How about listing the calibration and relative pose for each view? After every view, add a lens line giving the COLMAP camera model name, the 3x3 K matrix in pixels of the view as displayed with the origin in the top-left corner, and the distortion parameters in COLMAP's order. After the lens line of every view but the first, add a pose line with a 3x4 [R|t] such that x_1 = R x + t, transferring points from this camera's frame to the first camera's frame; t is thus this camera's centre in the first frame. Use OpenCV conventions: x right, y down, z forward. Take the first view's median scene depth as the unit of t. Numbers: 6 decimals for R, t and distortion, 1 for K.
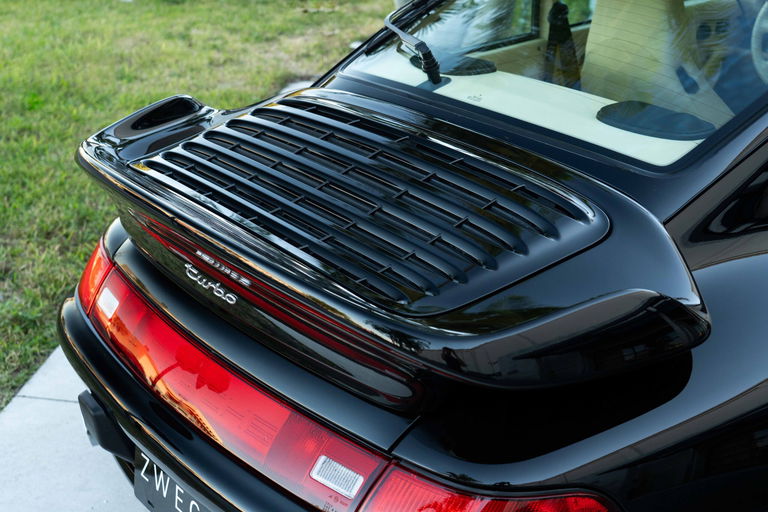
lens RADIAL K [[1055.2, 0, 384.0], [0, 1055.2, 256.0], [0, 0, 1]] dist [0.034116, 0.037394]
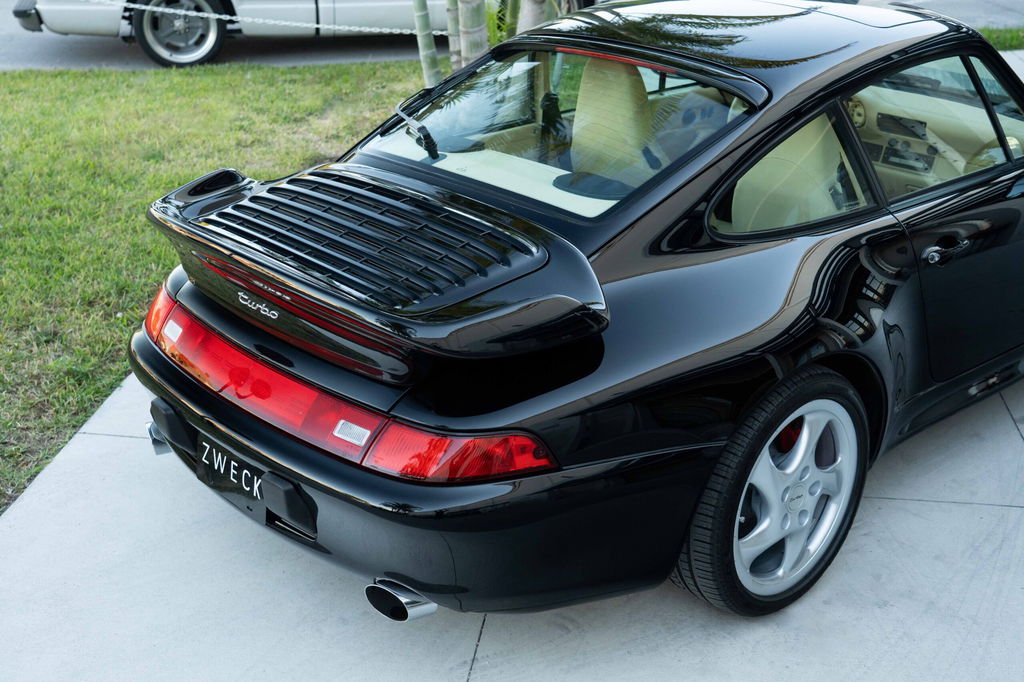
lens RADIAL K [[1267.9, 0, 512.0], [0, 1267.9, 341.0], [0, 0, 1]] dist [0.013903, 0.003431]
pose [[0.998140, -0.005864, 0.060683, 0.037086], [0.007588, 0.999573, -0.028215, 0.074881], [-0.060492, 0.028623, 0.997758, -0.391480]]
